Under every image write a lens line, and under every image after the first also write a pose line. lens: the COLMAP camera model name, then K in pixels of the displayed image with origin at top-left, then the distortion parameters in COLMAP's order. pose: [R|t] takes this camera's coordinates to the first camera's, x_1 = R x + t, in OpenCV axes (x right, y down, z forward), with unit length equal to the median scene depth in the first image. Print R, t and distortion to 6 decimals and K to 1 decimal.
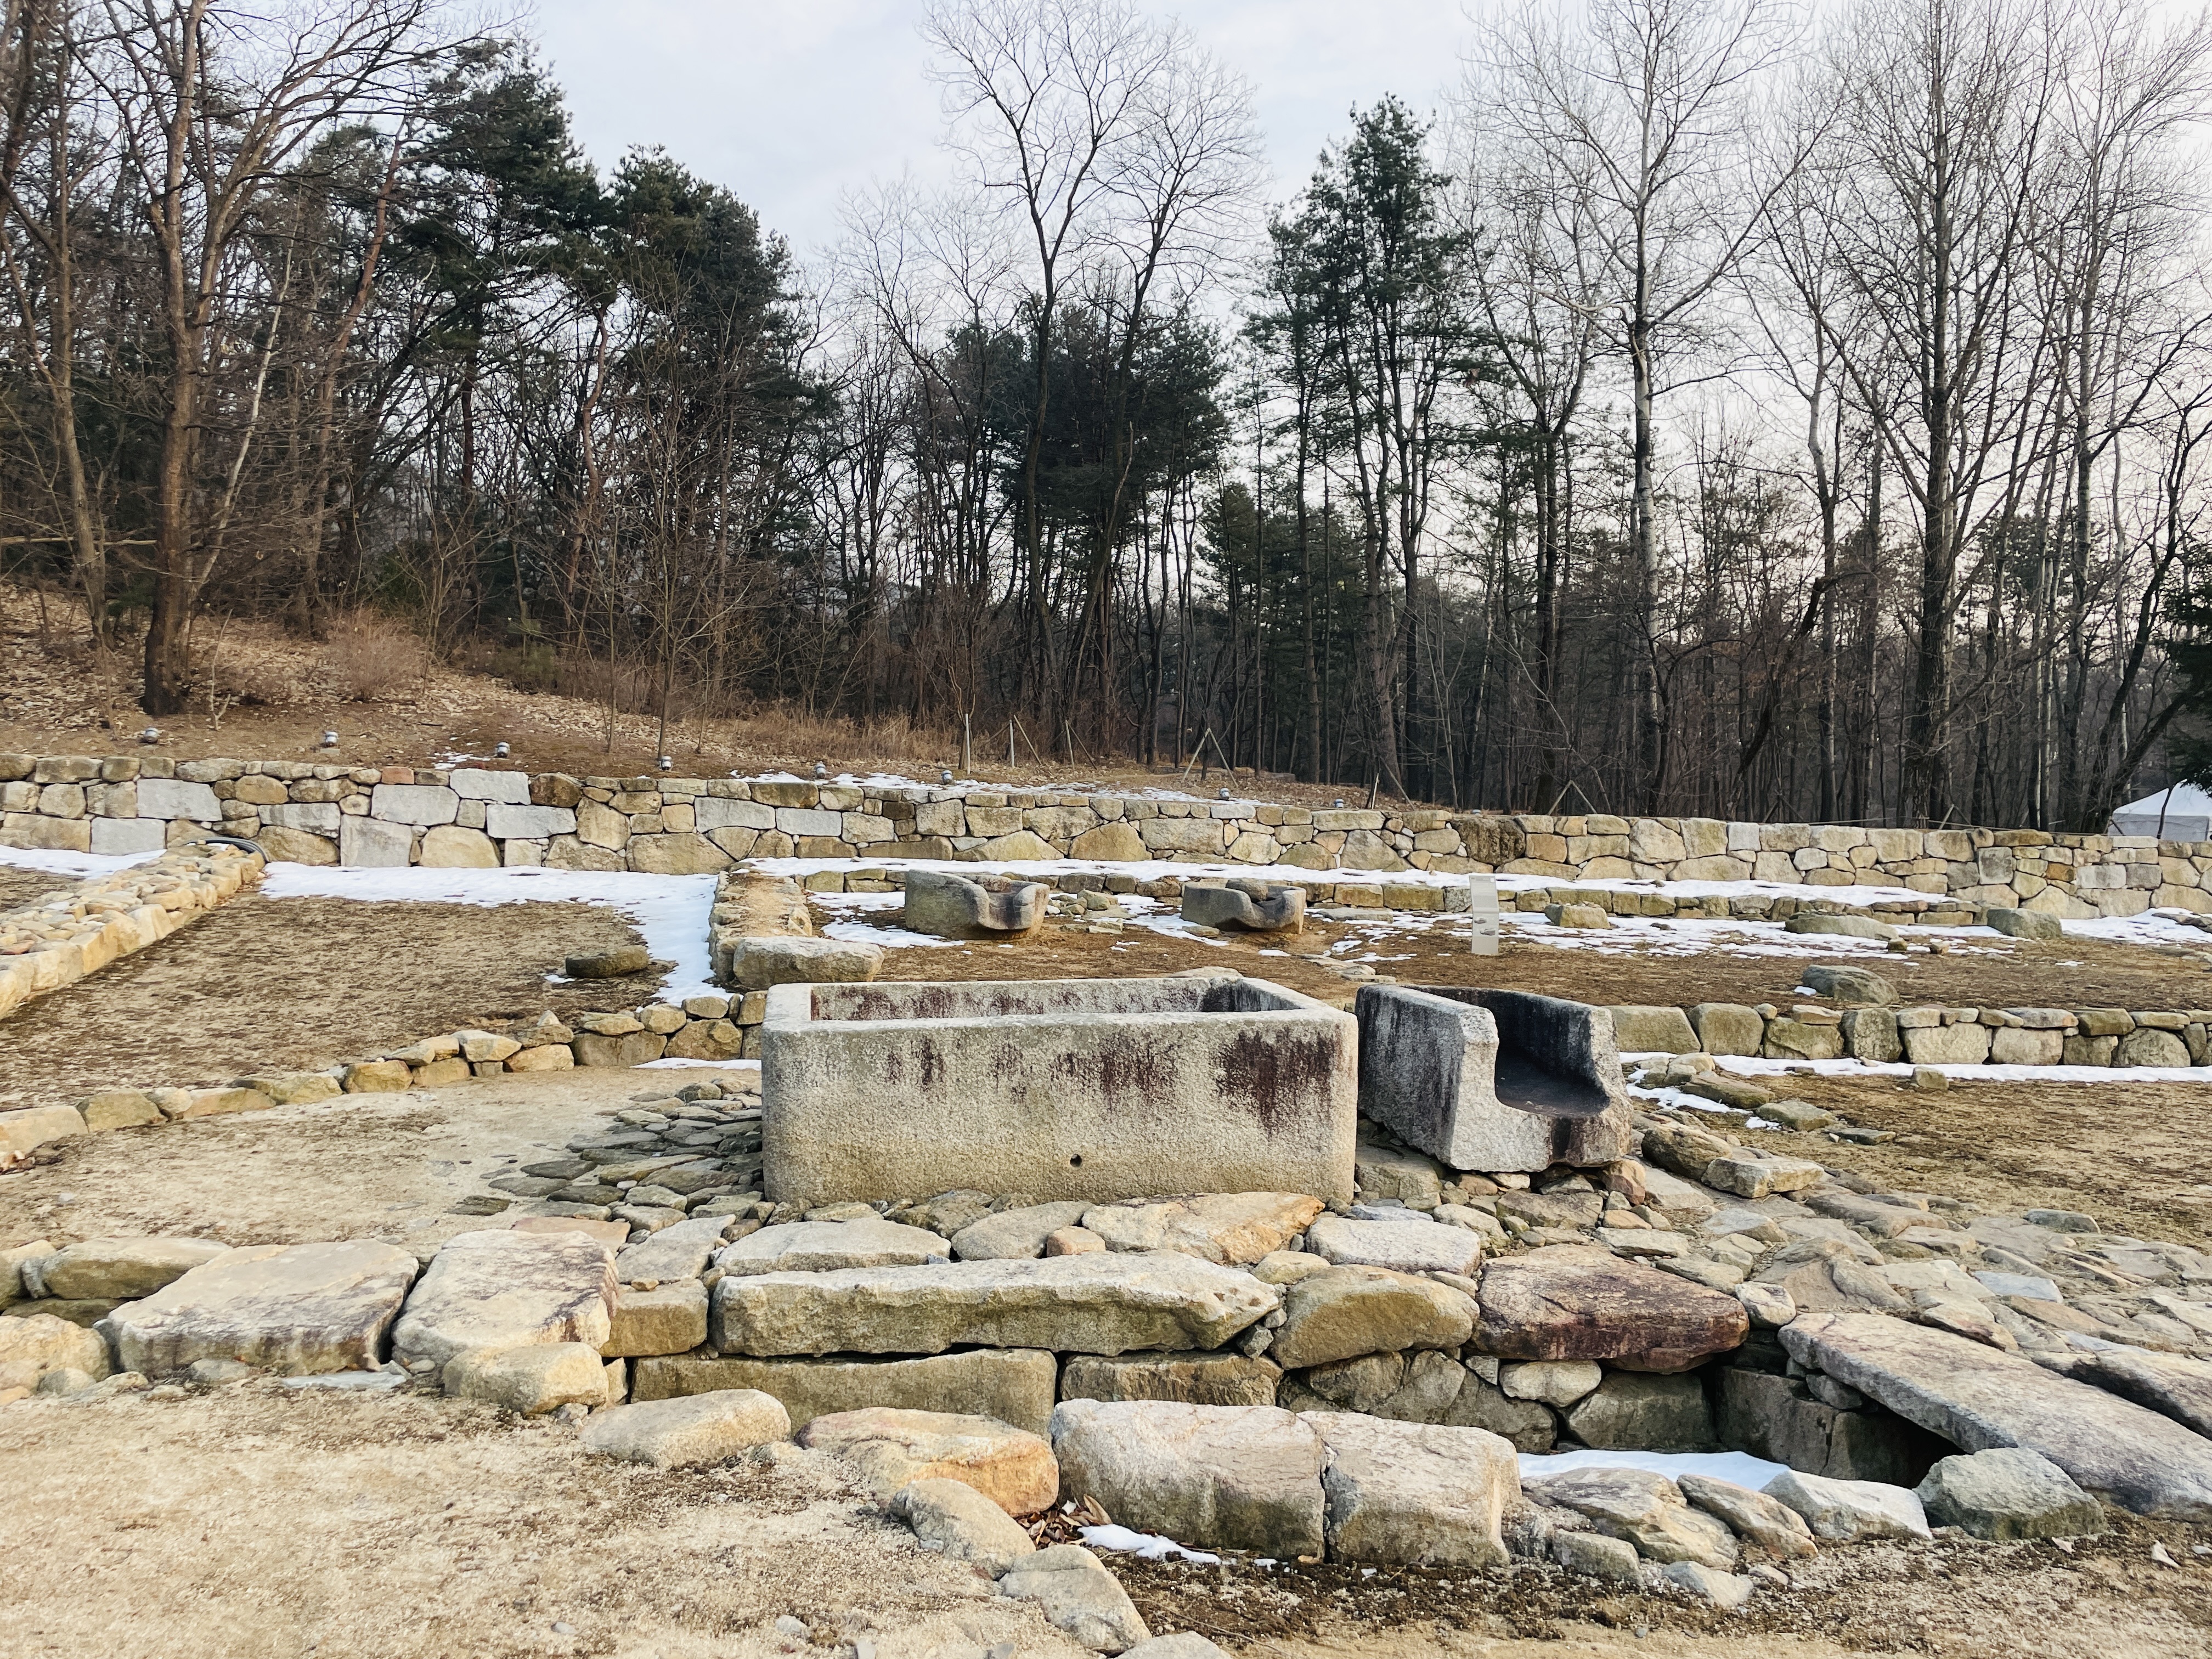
lens RADIAL K [[1666.7, 0, 1106.0], [0, 1666.7, 829.5], [0, 0, 1]] dist [0.057419, -0.007662]
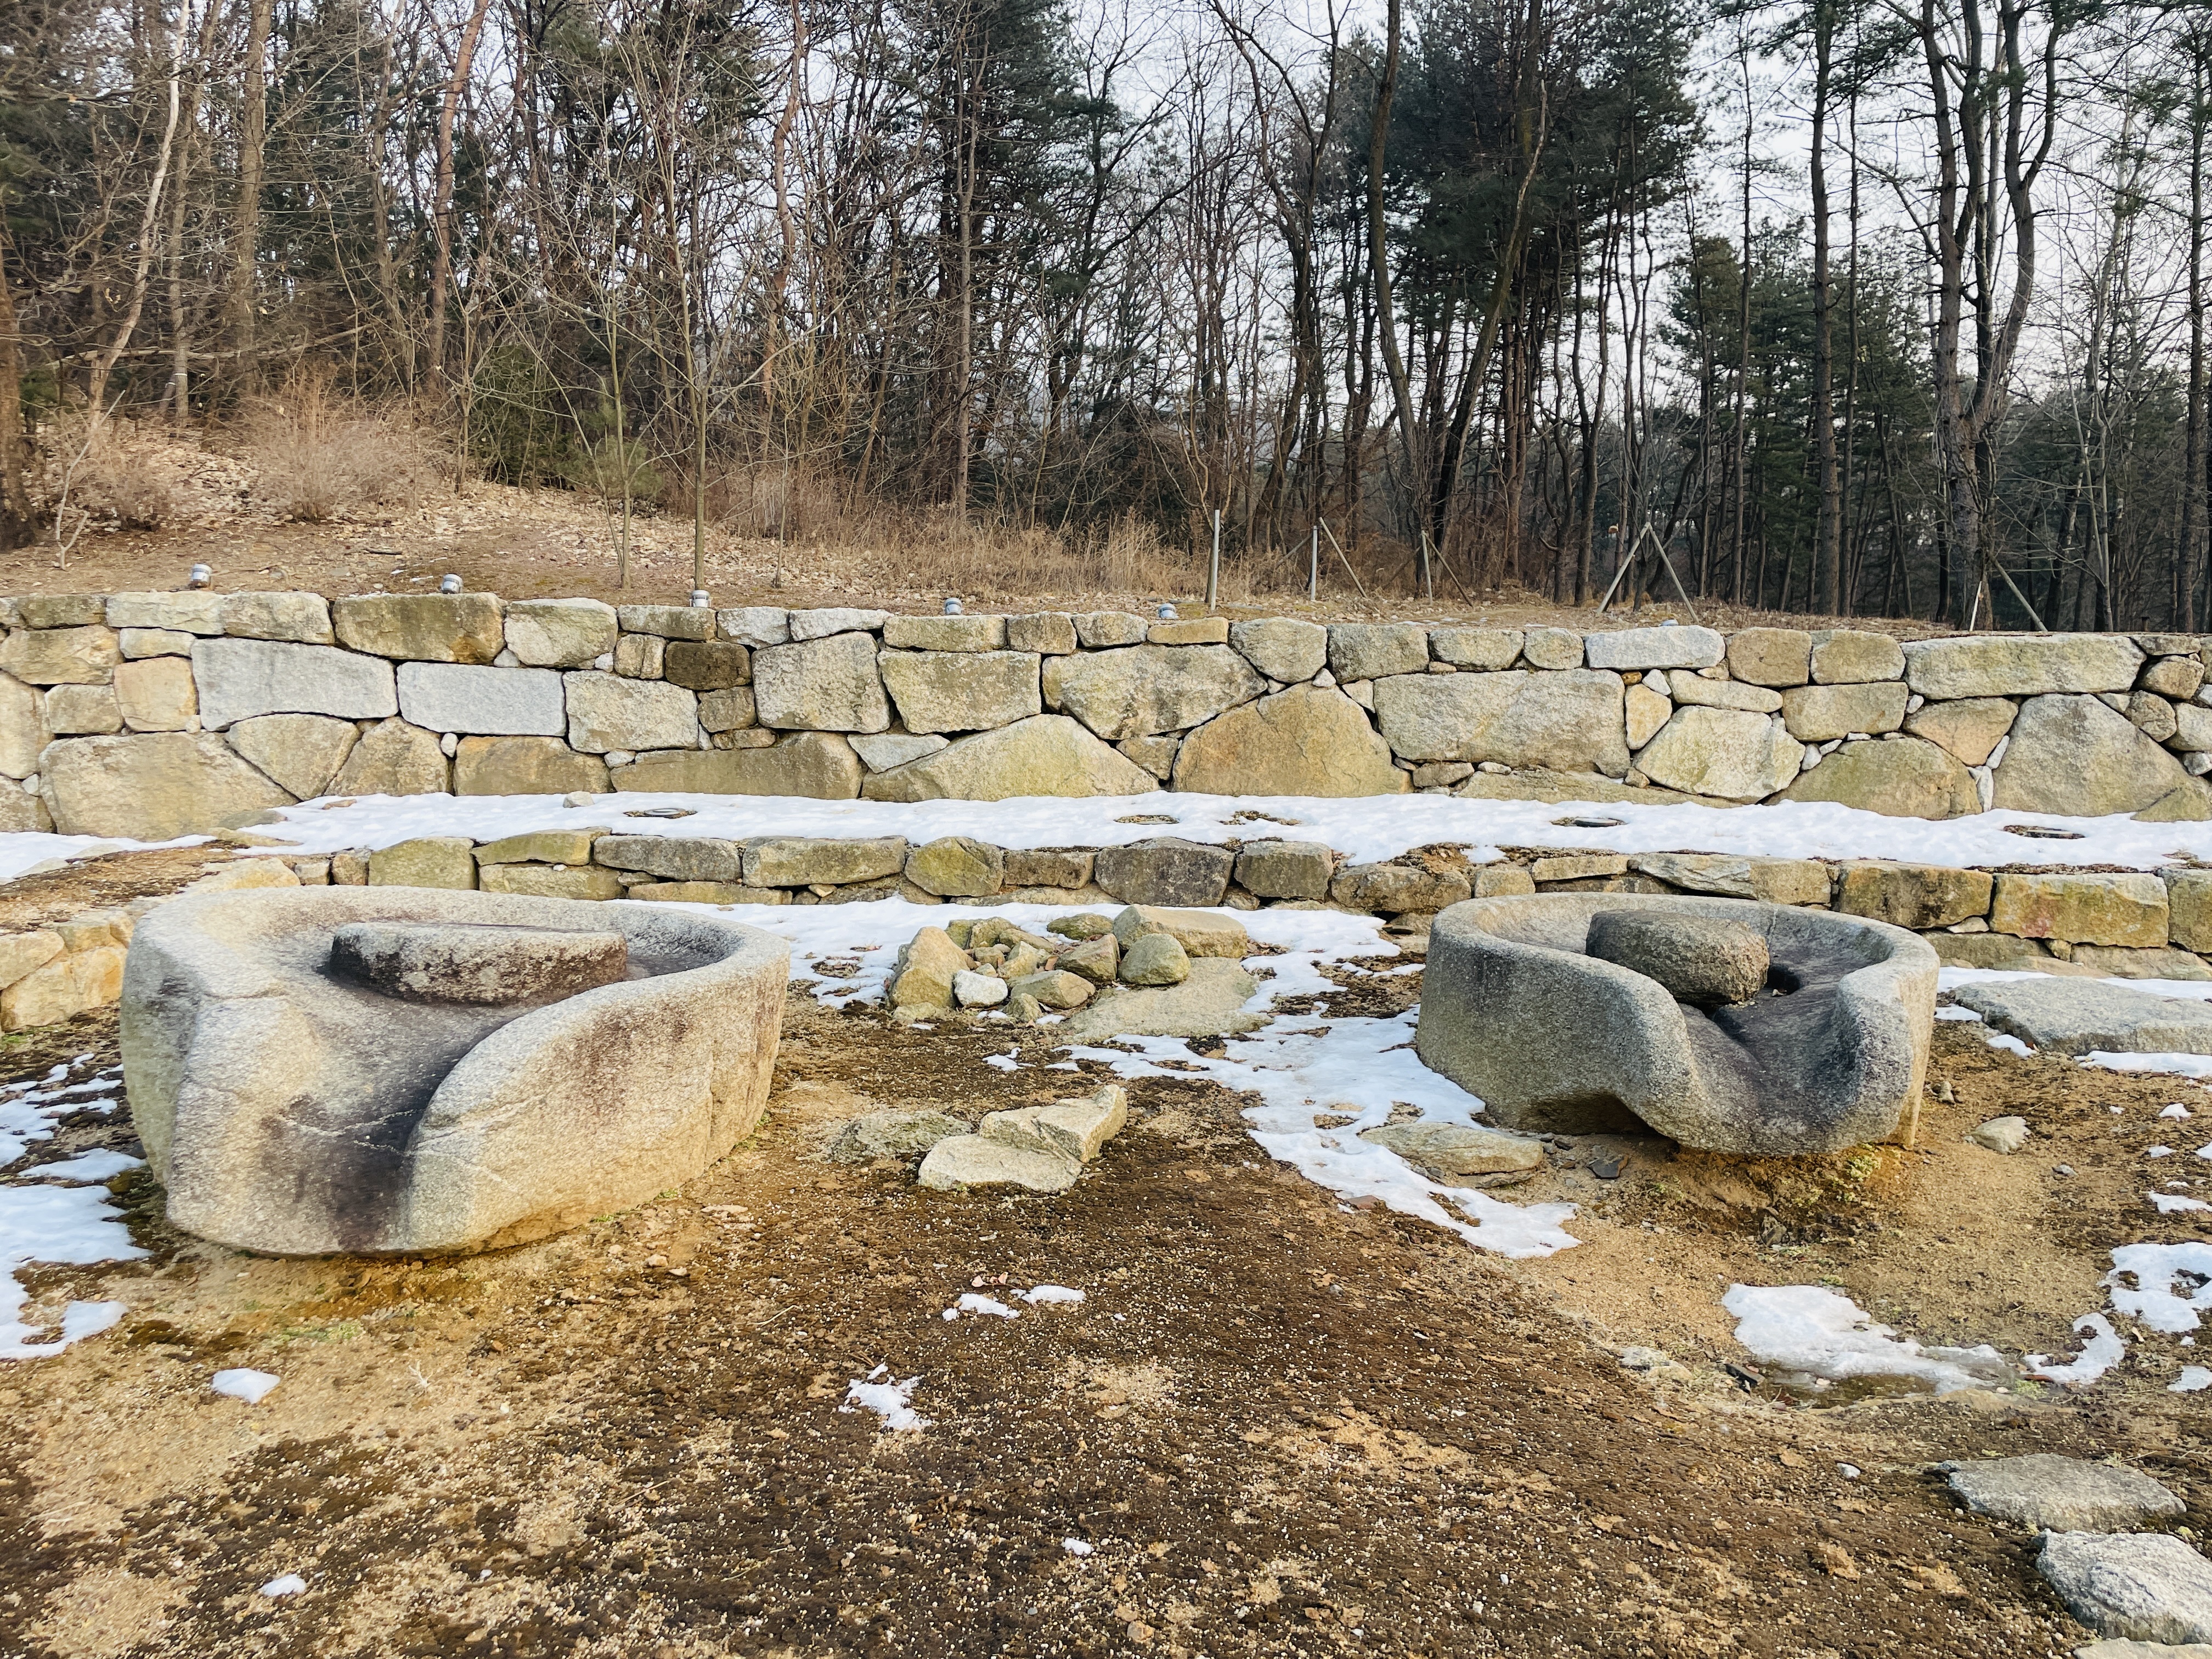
lens RADIAL K [[1666.7, 0, 1106.0], [0, 1666.7, 829.5], [0, 0, 1]] dist [0.057419, -0.007662]
pose [[0.964437, 0.004560, -0.264275, 0.060011], [0.016087, 0.996985, 0.075908, -0.001668], [0.263825, -0.077460, 0.961455, 0.647052]]
